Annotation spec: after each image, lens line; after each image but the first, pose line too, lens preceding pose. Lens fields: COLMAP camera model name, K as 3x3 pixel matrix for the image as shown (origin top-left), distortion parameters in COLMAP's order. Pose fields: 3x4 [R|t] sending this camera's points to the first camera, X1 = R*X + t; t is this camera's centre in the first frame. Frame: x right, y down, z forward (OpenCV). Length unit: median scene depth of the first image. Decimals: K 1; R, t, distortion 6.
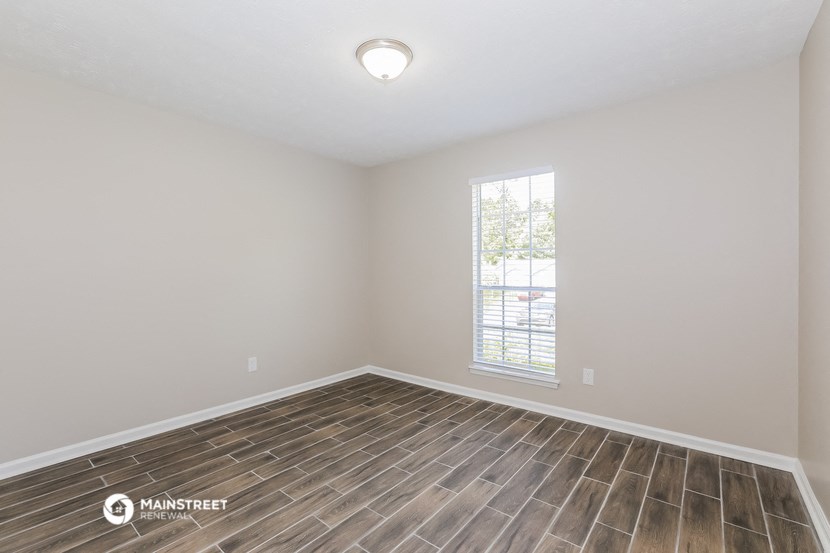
lens RADIAL K [[374.0, 0, 410.7], [0, 374.0, 275.1], [0, 0, 1]] dist [-0.028923, 0.004148]
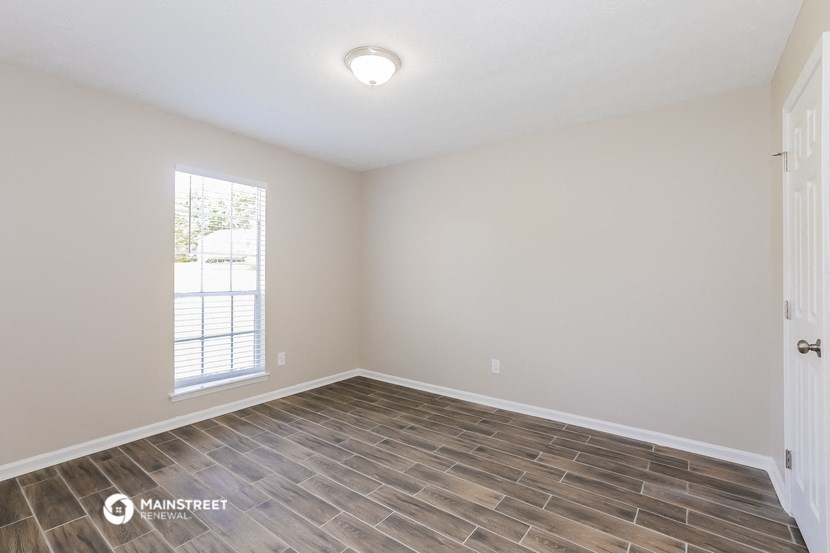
lens RADIAL K [[374.0, 0, 410.5], [0, 374.0, 275.9], [0, 0, 1]] dist [-0.028923, 0.004148]
pose [[-0.029517, 0.000836, 0.999564, -0.706398], [0.001612, 0.999998, -0.000789, -0.009213], [-0.999563, 0.001588, -0.029519, 0.542850]]
